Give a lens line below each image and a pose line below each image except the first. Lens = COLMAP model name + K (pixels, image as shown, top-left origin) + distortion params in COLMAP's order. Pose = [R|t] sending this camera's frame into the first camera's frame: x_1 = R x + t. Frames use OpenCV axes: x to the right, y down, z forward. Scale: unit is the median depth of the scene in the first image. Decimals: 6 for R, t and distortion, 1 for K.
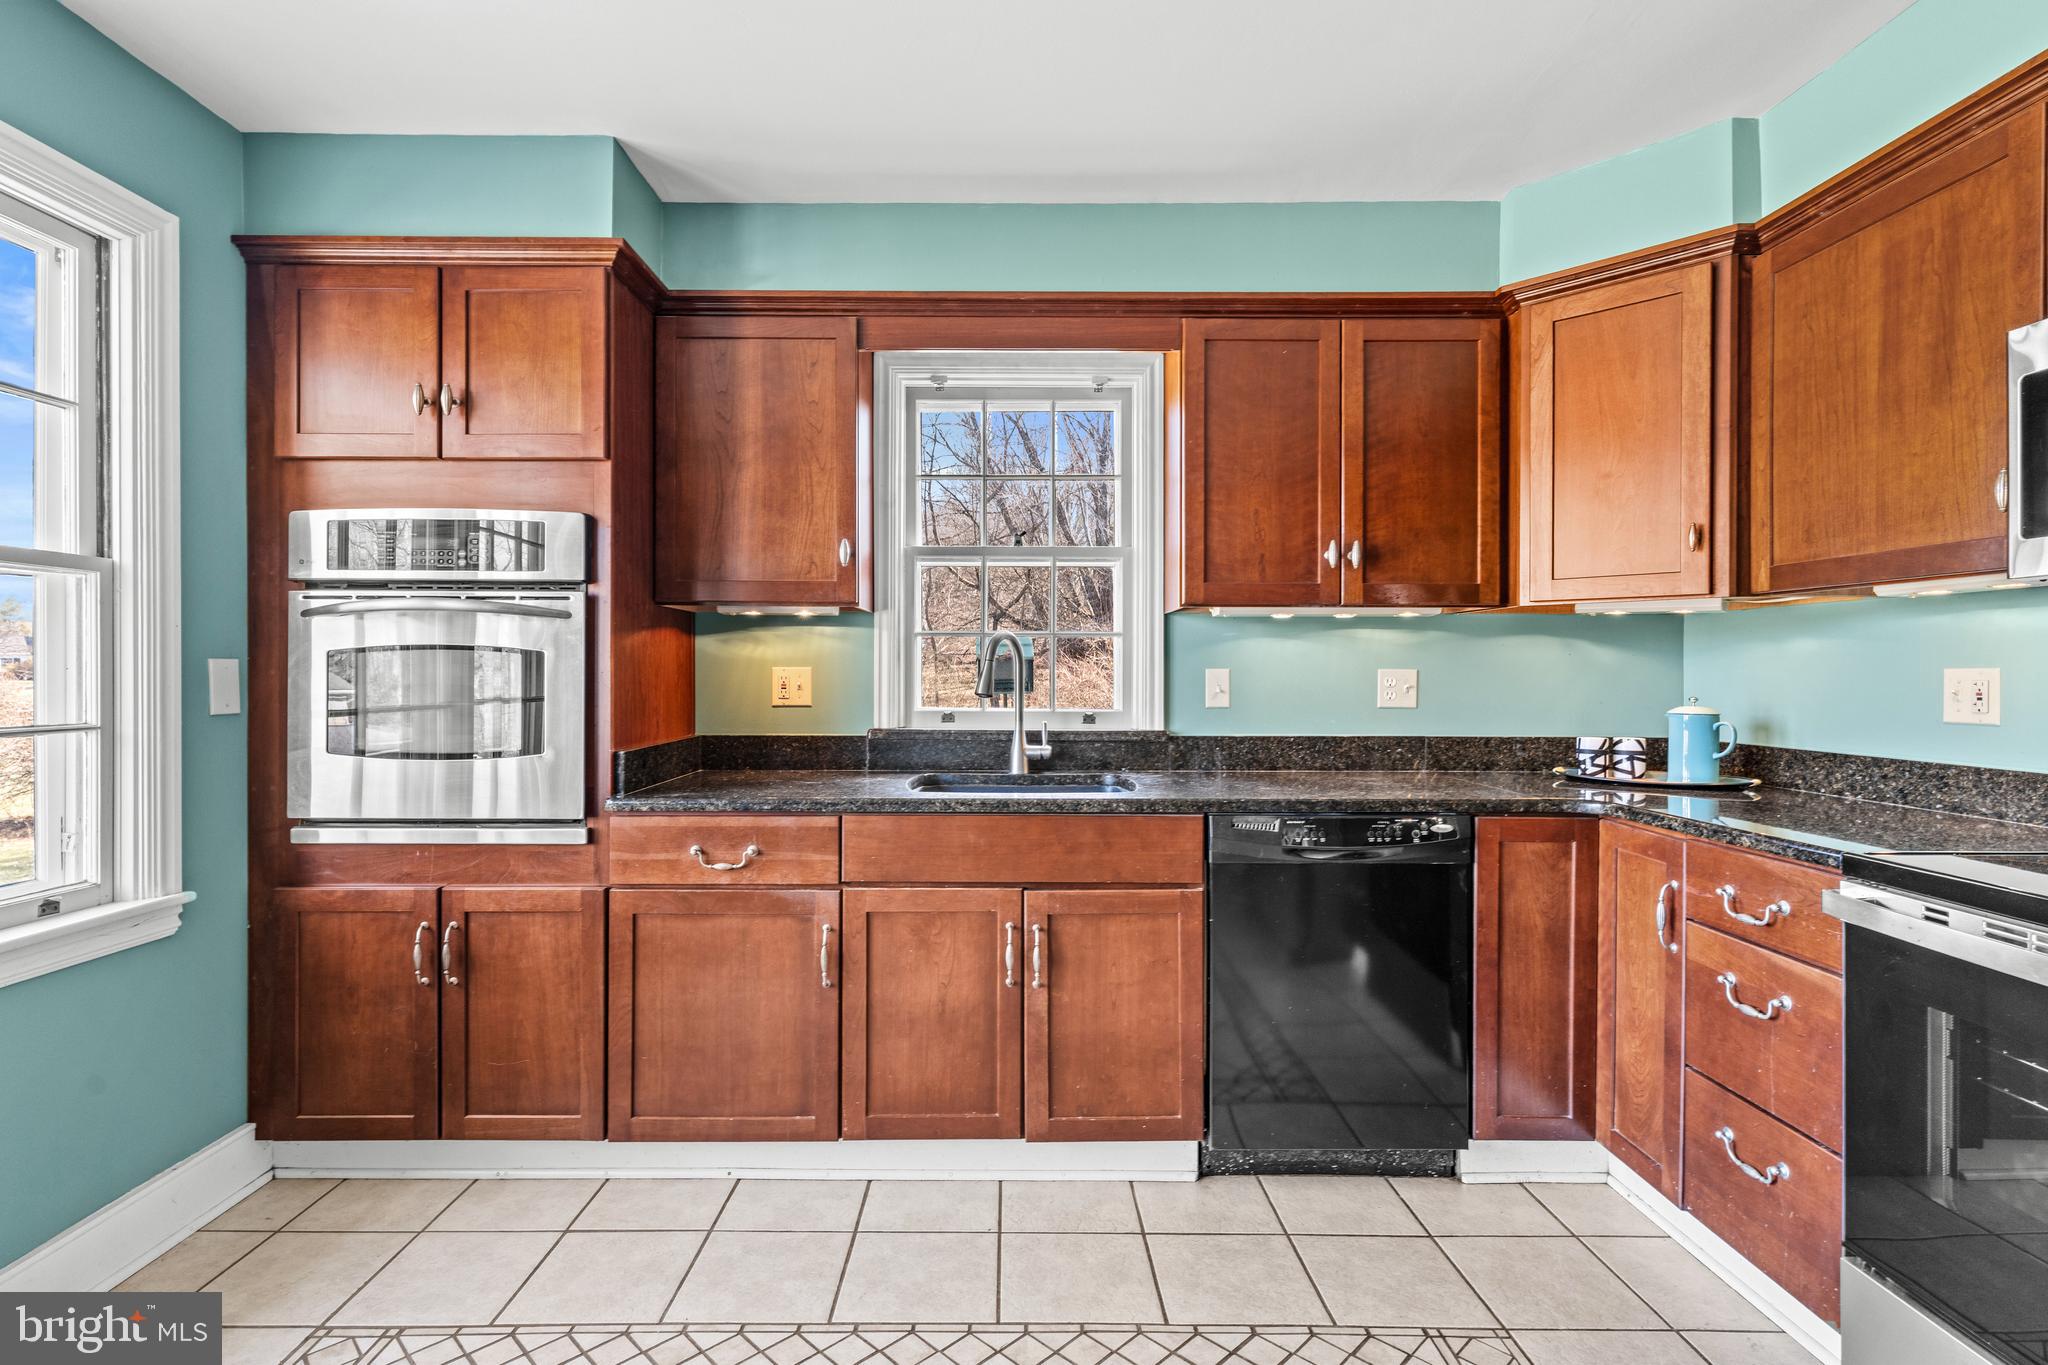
lens RADIAL K [[968.0, 0, 1009.6], [0, 968.0, 673.4], [0, 0, 1]] dist [-0.000197, 0.000549]
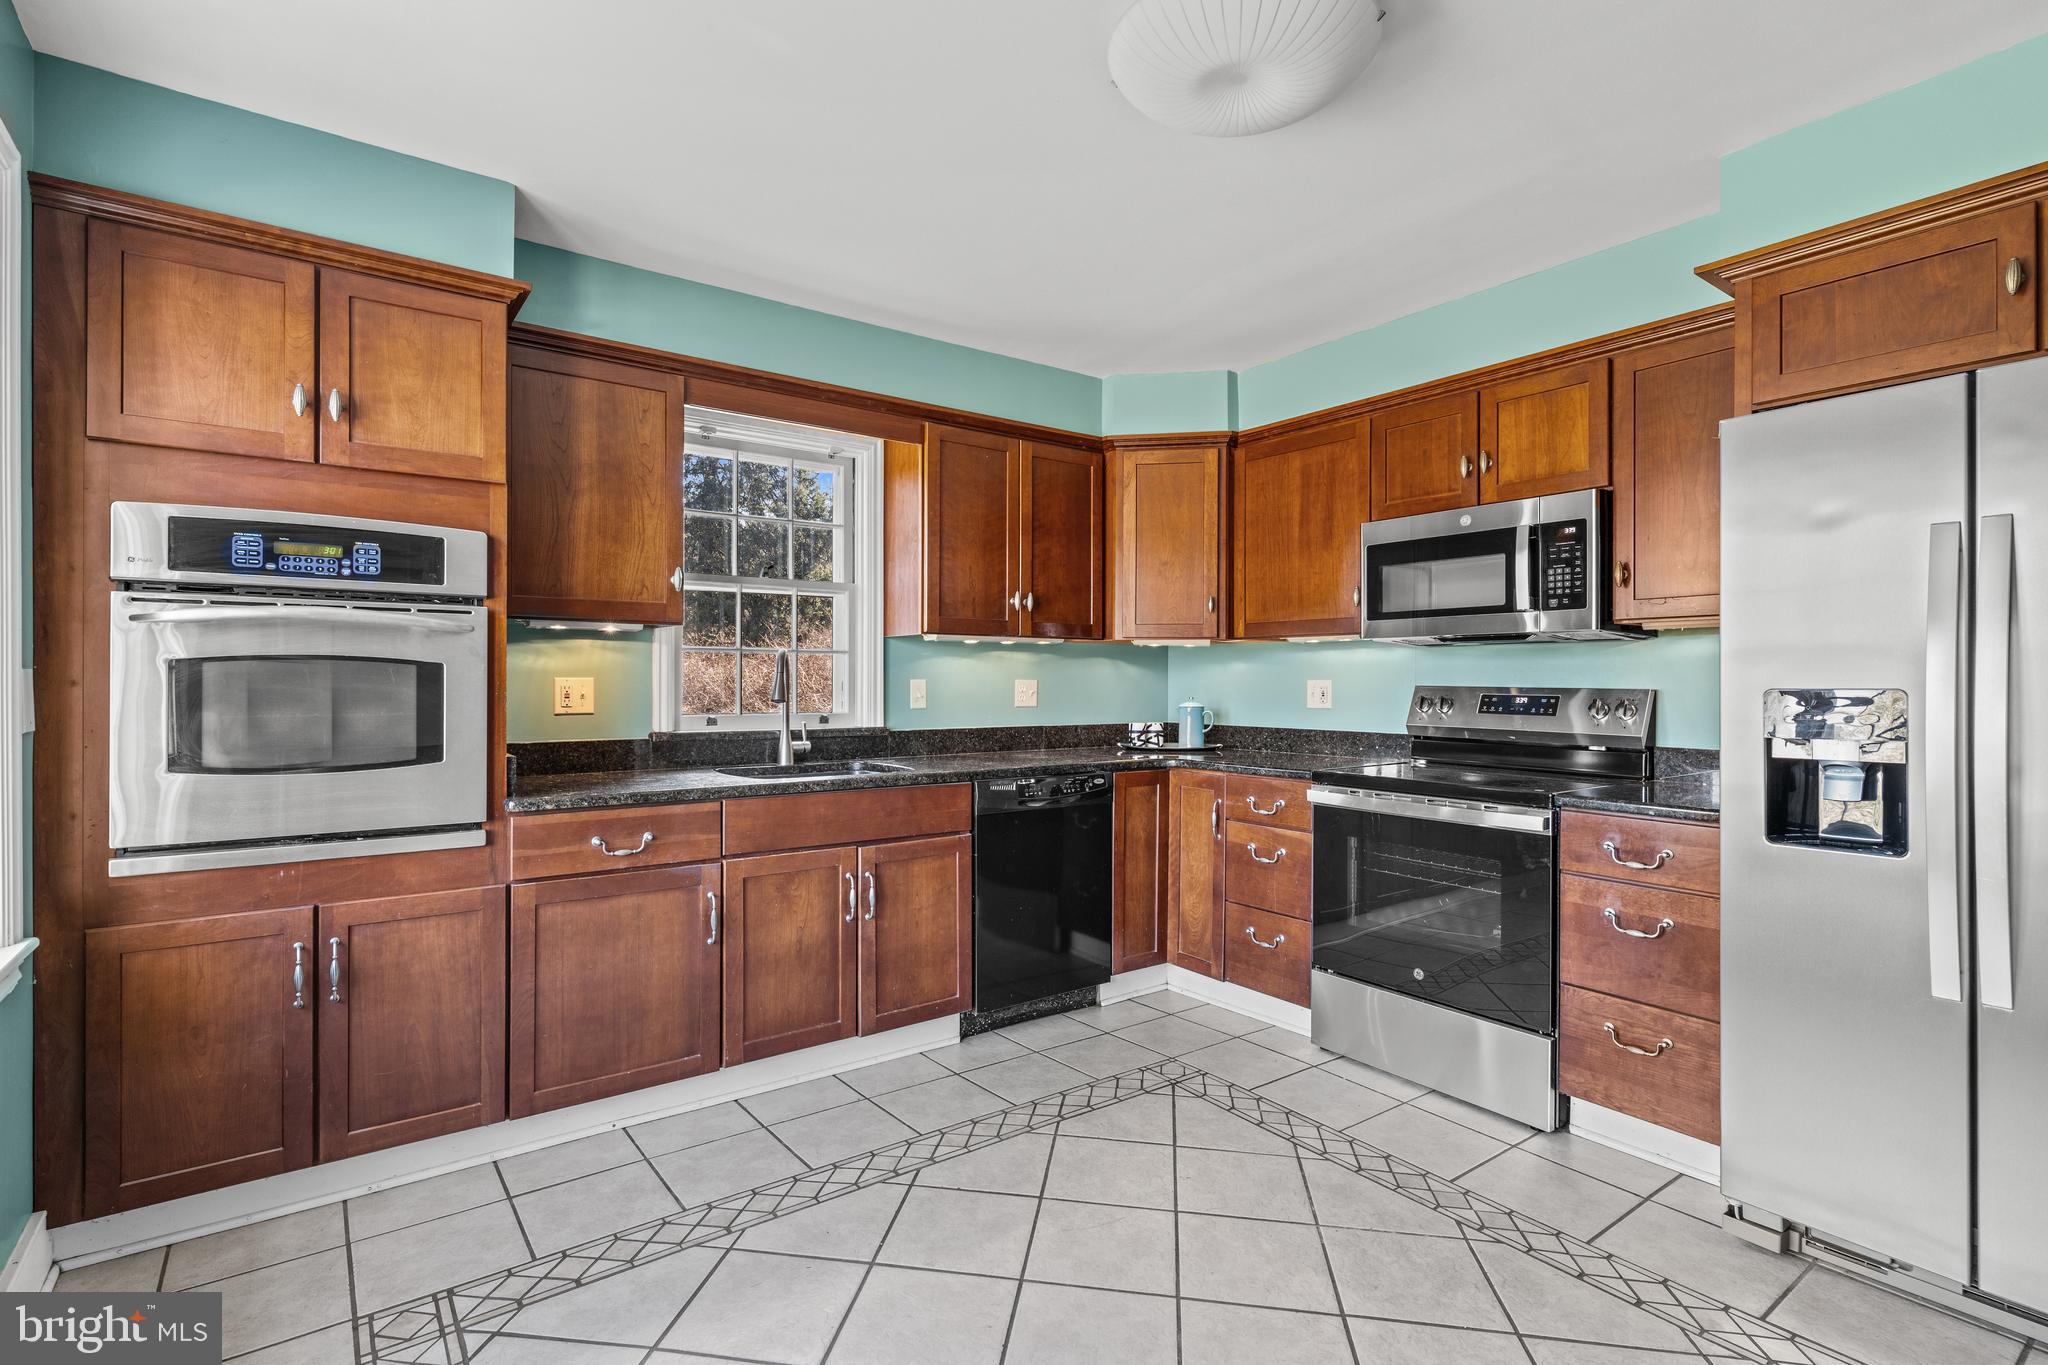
lens RADIAL K [[968.0, 0, 1008.9], [0, 968.0, 678.6], [0, 0, 1]] dist [-0.000197, 0.000549]
pose [[0.810220, 0.001245, 0.586124, -0.593864], [0.000465, 0.999996, -0.002767, -0.002660], [-0.586125, 0.002515, 0.810217, -0.193179]]
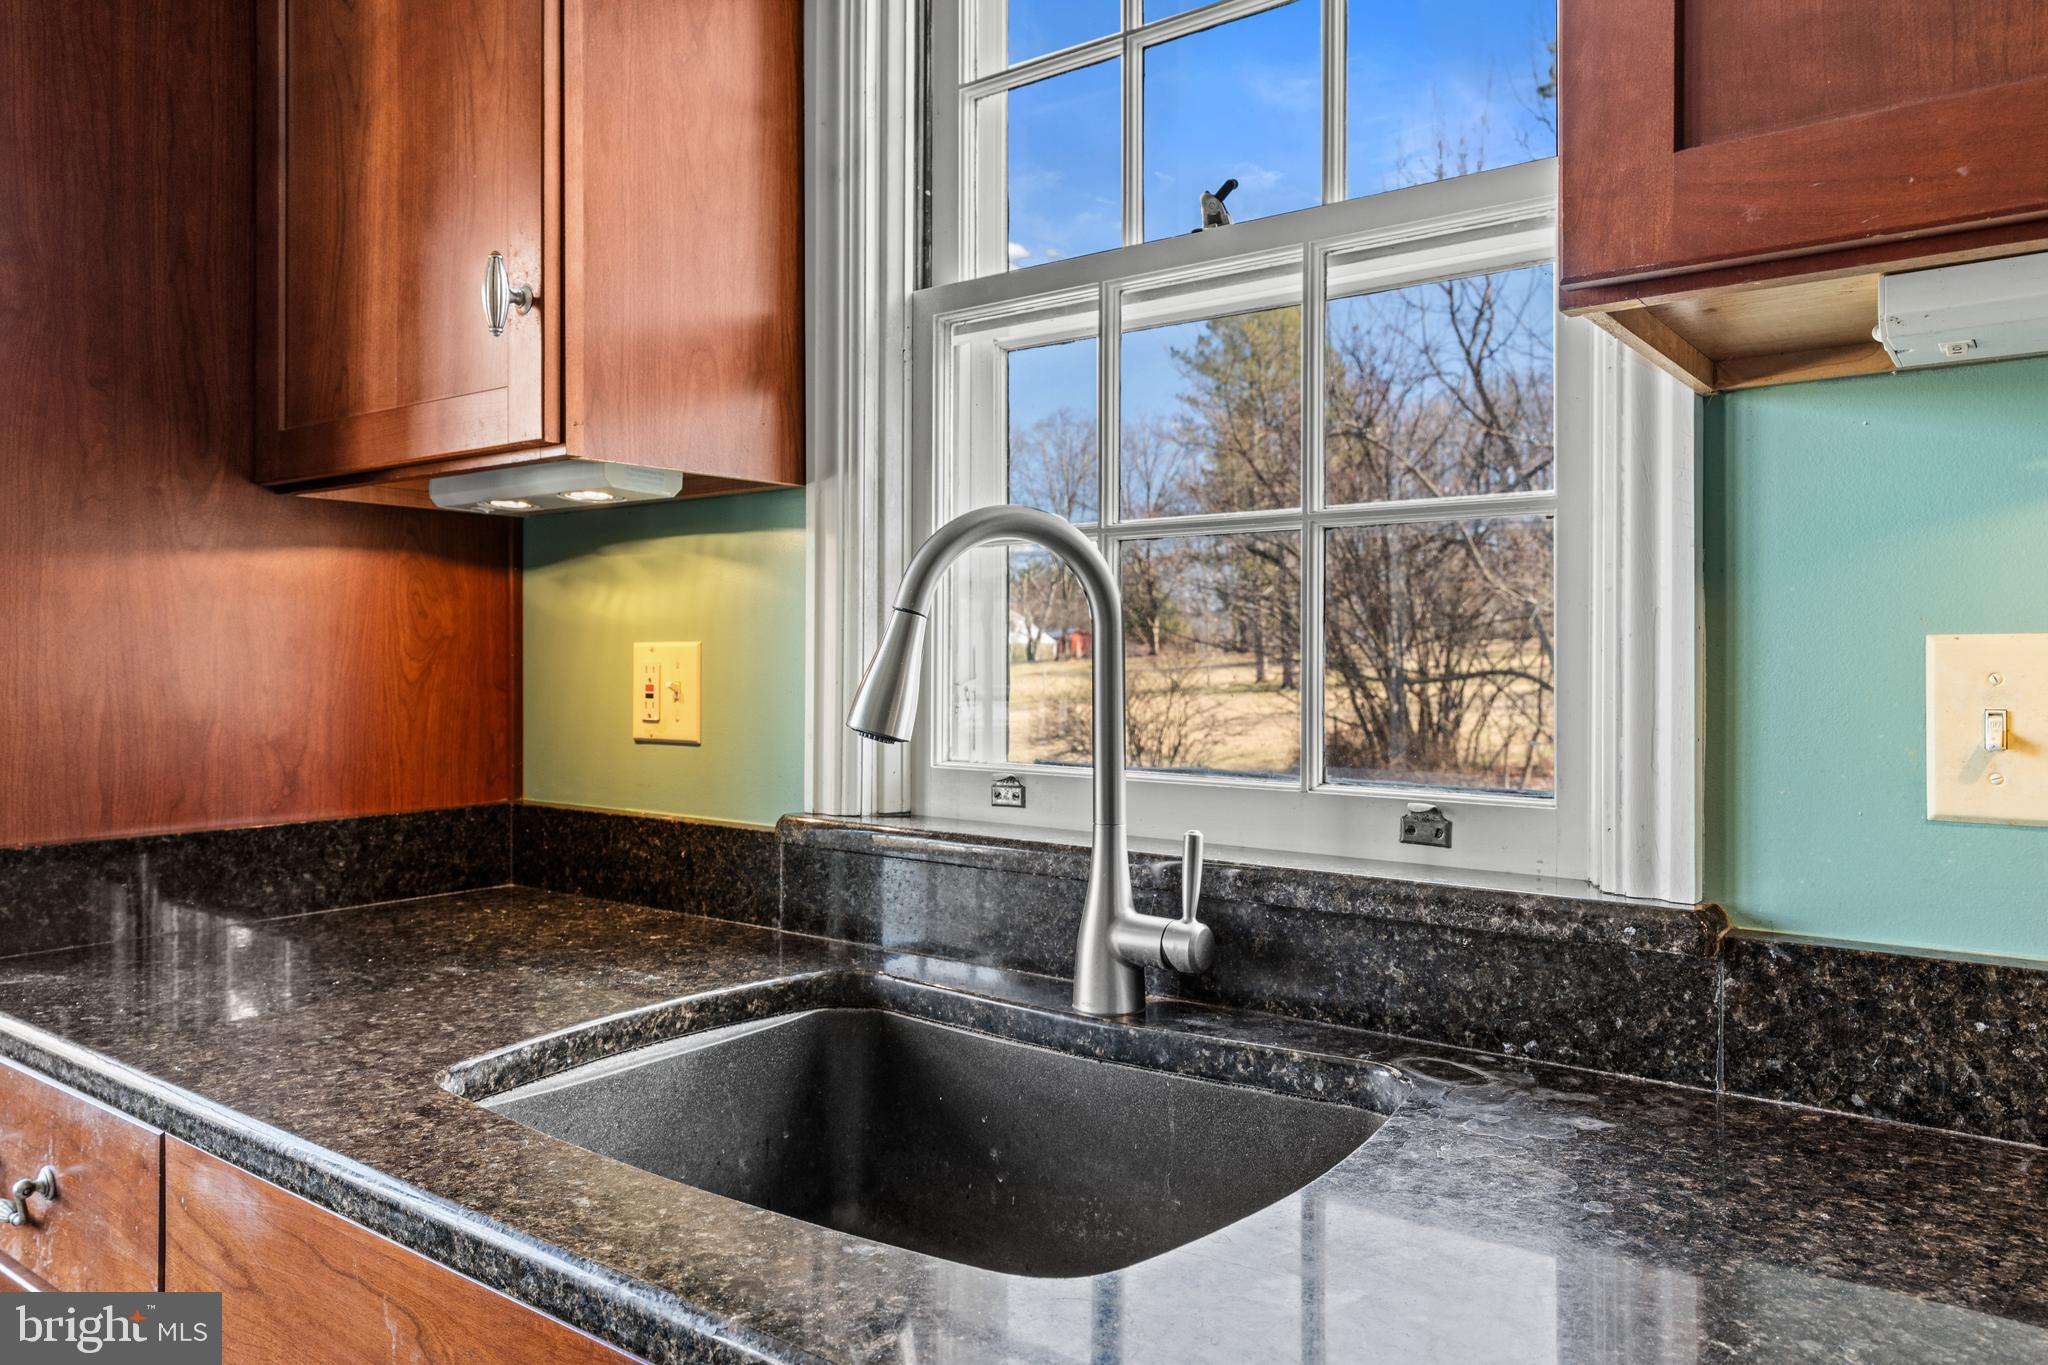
lens RADIAL K [[1412.9, 0, 1008.7], [0, 1412.9, 661.6], [0, 0, 1]] dist [0.006907, 0.004678]
pose [[0.790673, 0.000447, -0.612239, 0.299794], [-0.000901, 1.000000, -0.000433, 0.001924], [0.612238, 0.000894, 0.790673, 0.811031]]
